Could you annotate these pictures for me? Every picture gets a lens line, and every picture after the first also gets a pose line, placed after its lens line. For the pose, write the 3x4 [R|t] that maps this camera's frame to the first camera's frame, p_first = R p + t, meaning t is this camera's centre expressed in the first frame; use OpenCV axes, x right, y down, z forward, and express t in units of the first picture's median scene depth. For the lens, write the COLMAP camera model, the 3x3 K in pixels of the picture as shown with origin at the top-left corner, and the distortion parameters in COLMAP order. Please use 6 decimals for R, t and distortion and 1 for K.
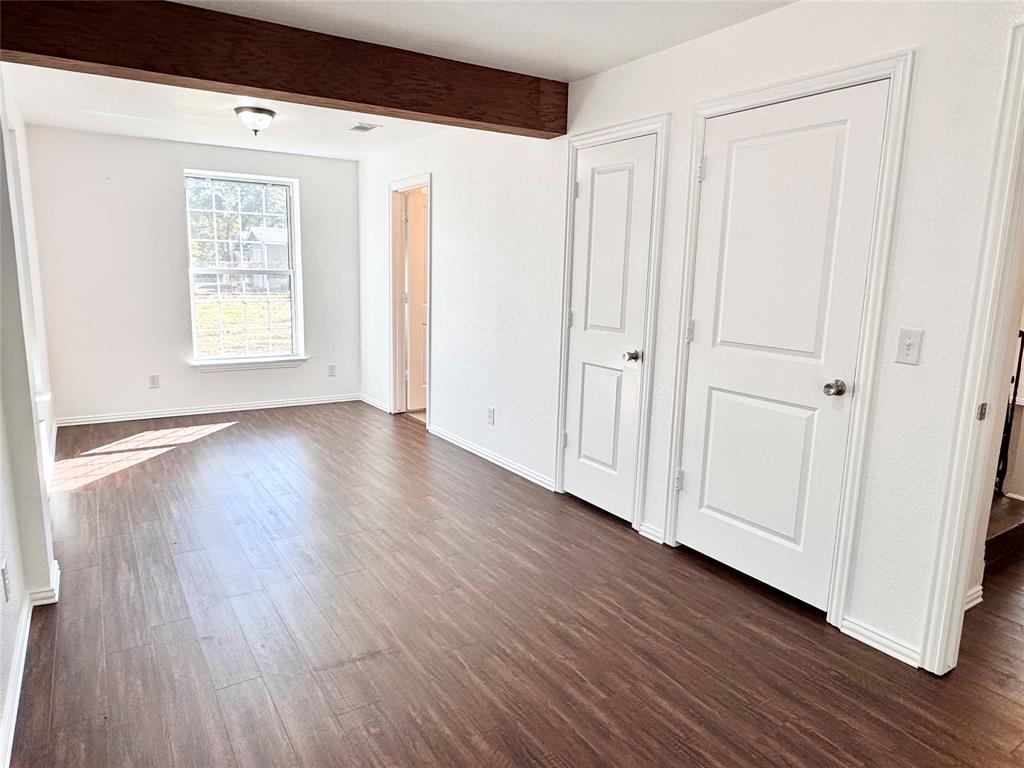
lens RADIAL K [[648.4, 0, 507.0], [0, 648.4, 381.9], [0, 0, 1]] dist [0.000185, 0.000081]
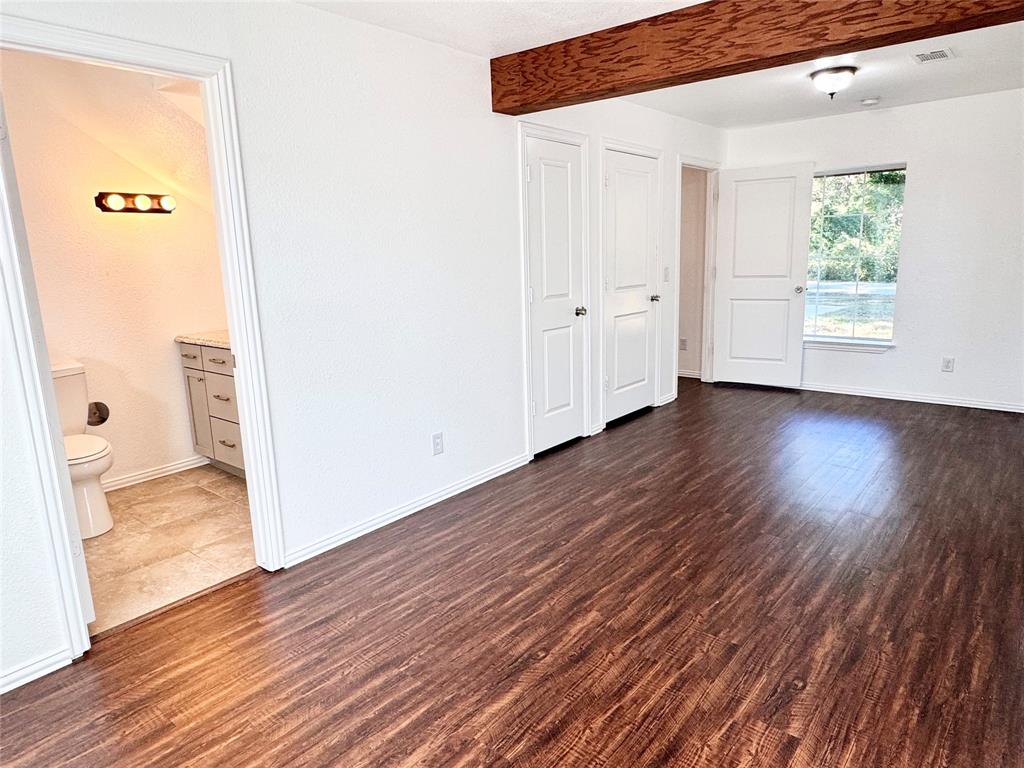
lens RADIAL K [[648.4, 0, 507.0], [0, 648.4, 381.9], [0, 0, 1]] dist [0.000185, 0.000081]
pose [[-0.296803, -0.205504, 0.932564, -0.997322], [0.182309, 0.946414, 0.266579, -0.275538], [-0.937375, 0.249137, -0.243433, 1.442865]]
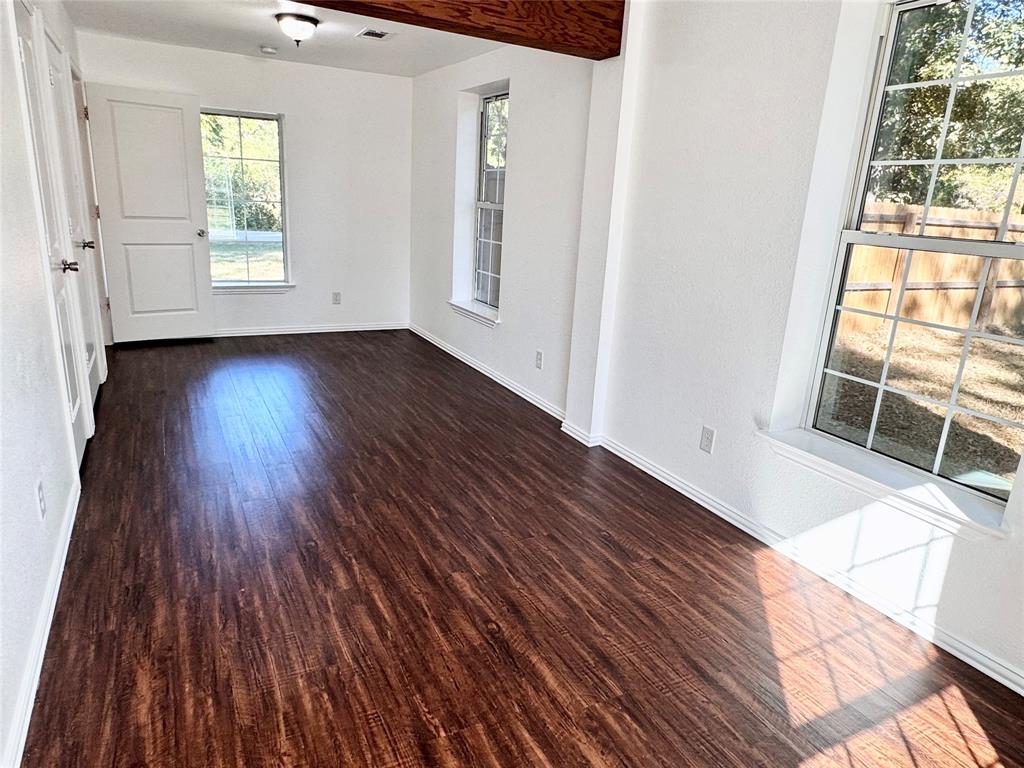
lens RADIAL K [[648.4, 0, 507.0], [0, 648.4, 381.9], [0, 0, 1]] dist [0.000185, 0.000081]
pose [[-0.993027, -0.101334, 0.060239, -0.474237], [-0.065863, 0.900698, 0.429424, -0.322758], [-0.097773, 0.422462, -0.901092, 1.792963]]
